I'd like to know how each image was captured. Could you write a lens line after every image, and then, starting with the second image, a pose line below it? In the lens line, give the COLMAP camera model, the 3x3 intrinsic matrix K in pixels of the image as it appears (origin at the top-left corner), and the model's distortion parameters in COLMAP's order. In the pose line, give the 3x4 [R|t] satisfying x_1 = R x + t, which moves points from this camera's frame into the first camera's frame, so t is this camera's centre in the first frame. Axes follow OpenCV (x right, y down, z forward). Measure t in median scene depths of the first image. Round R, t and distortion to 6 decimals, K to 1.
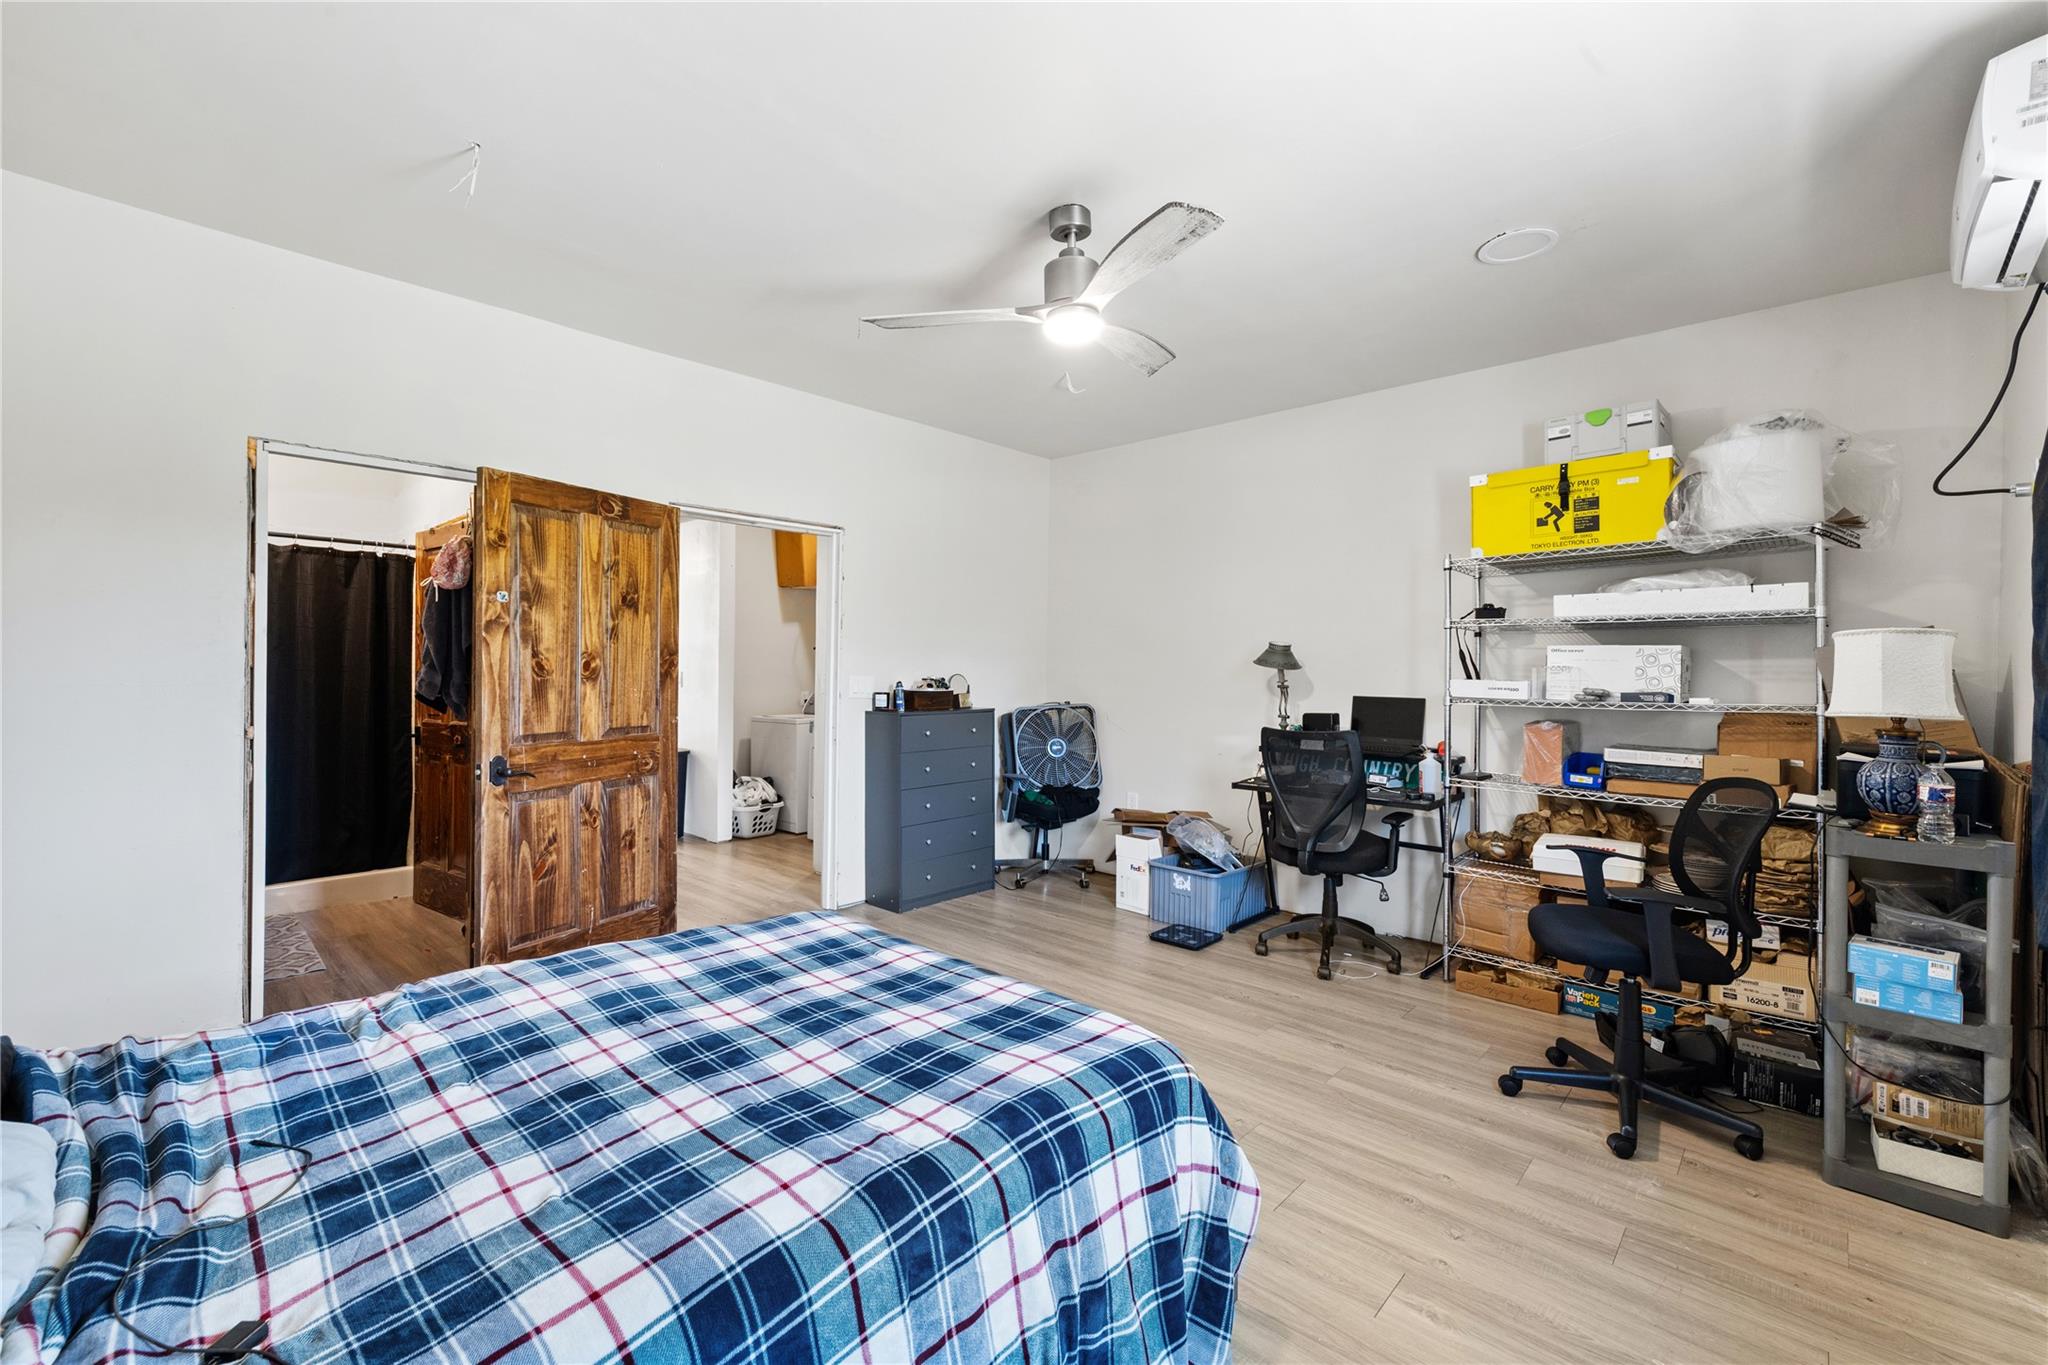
lens RADIAL K [[869.0, 0, 1029.4], [0, 869.0, 671.8], [0, 0, 1]] dist [0.000803, 0.000083]
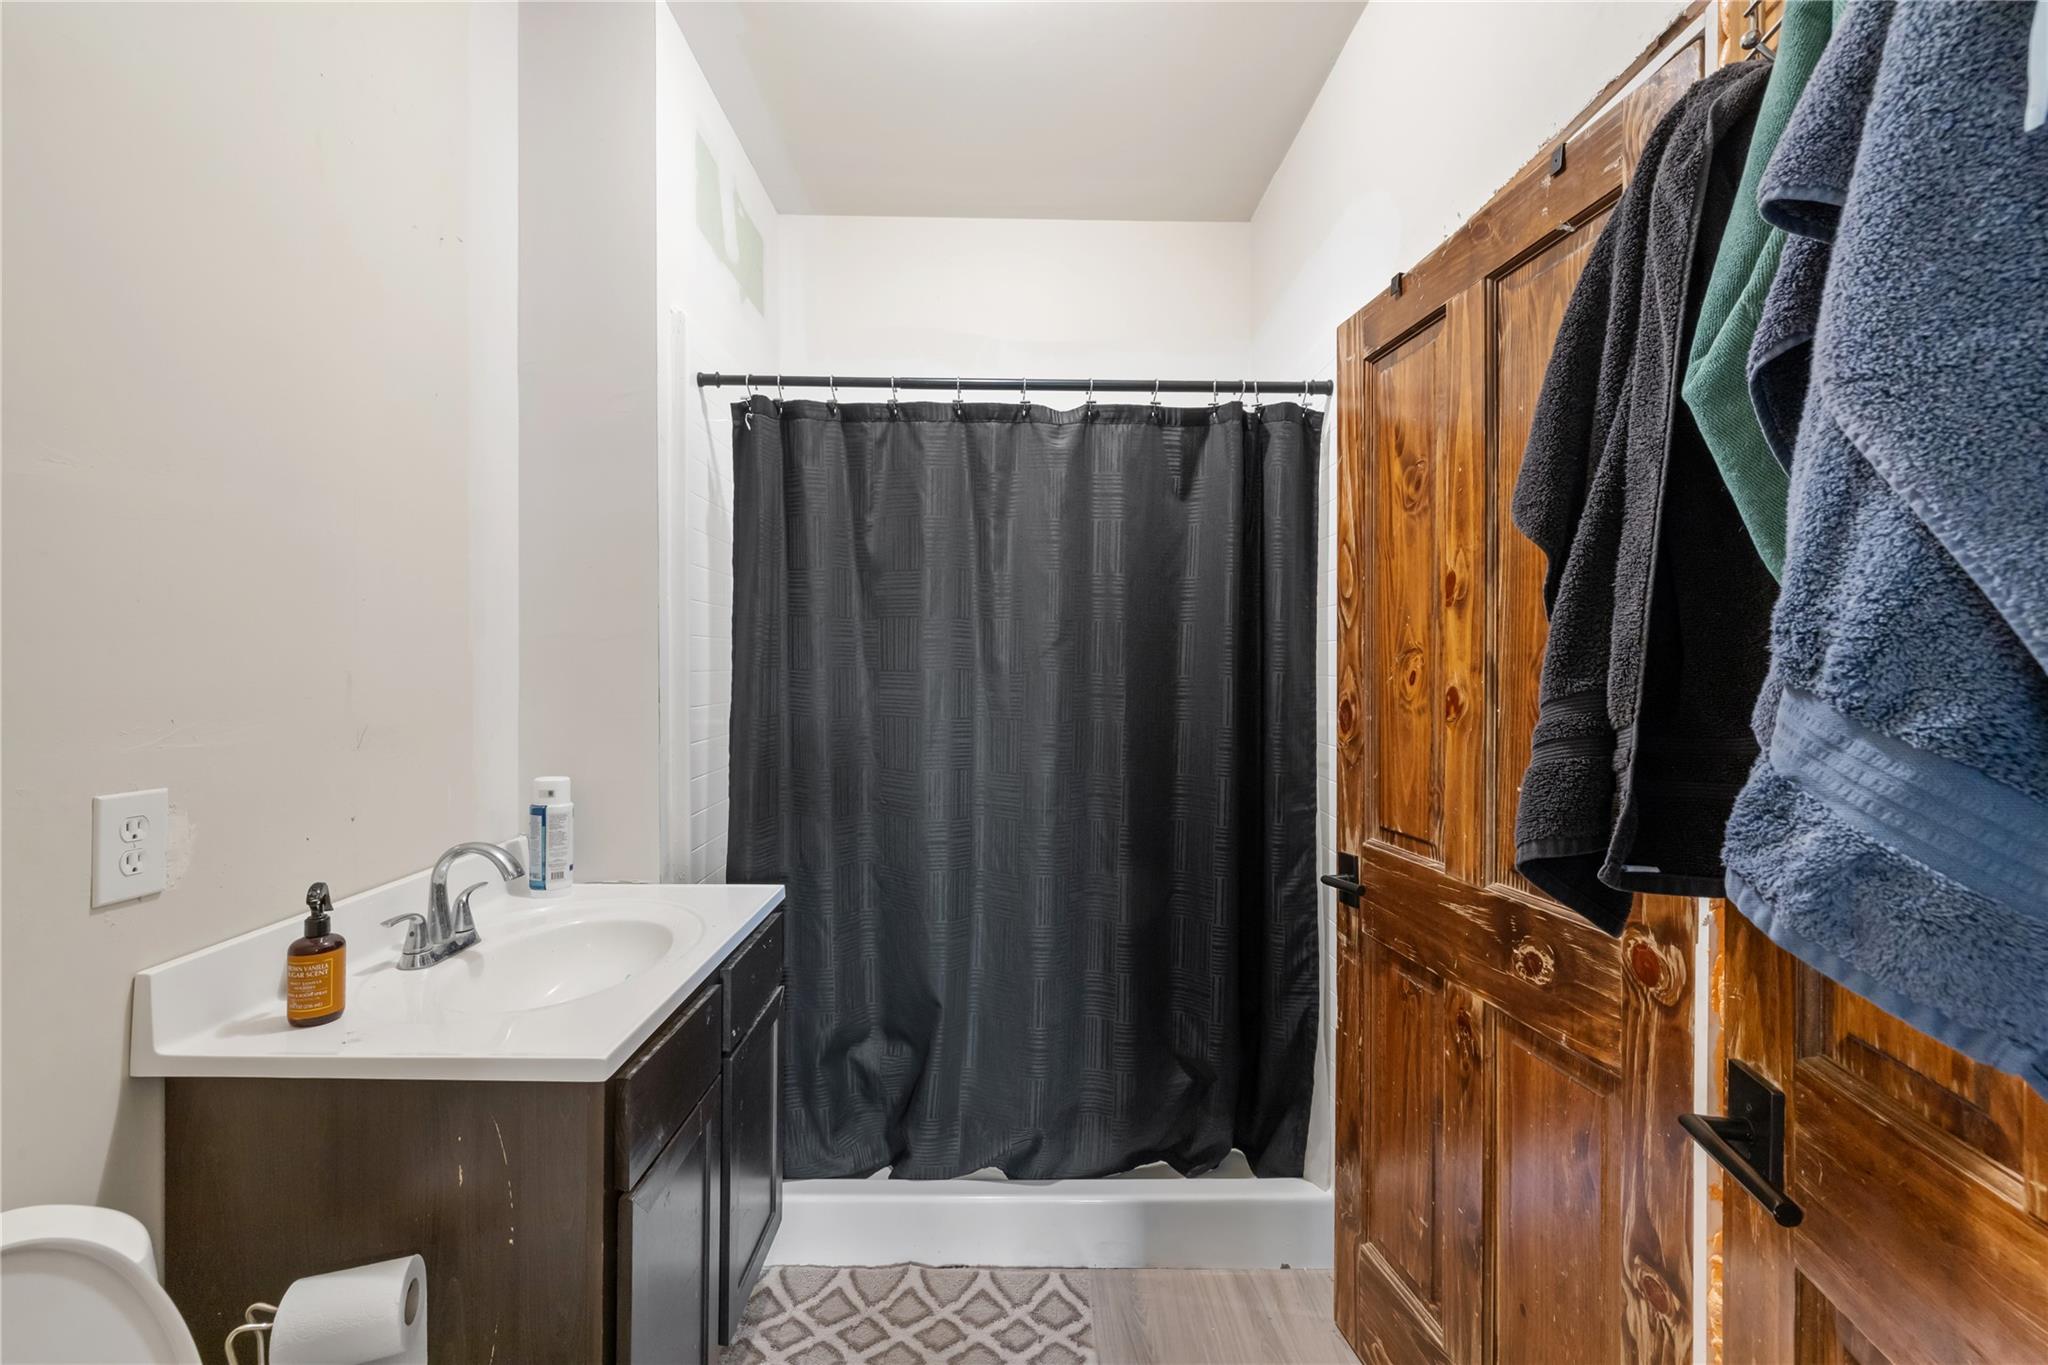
lens RADIAL K [[869.0, 0, 1025.1], [0, 869.0, 676.1], [0, 0, 1]] dist [0.000803, 0.000083]
pose [[0.690532, -0.002708, -0.723296, -0.533582], [0.003497, 0.999994, -0.000405, -0.011653], [0.723293, -0.002249, 0.690538, 0.652397]]
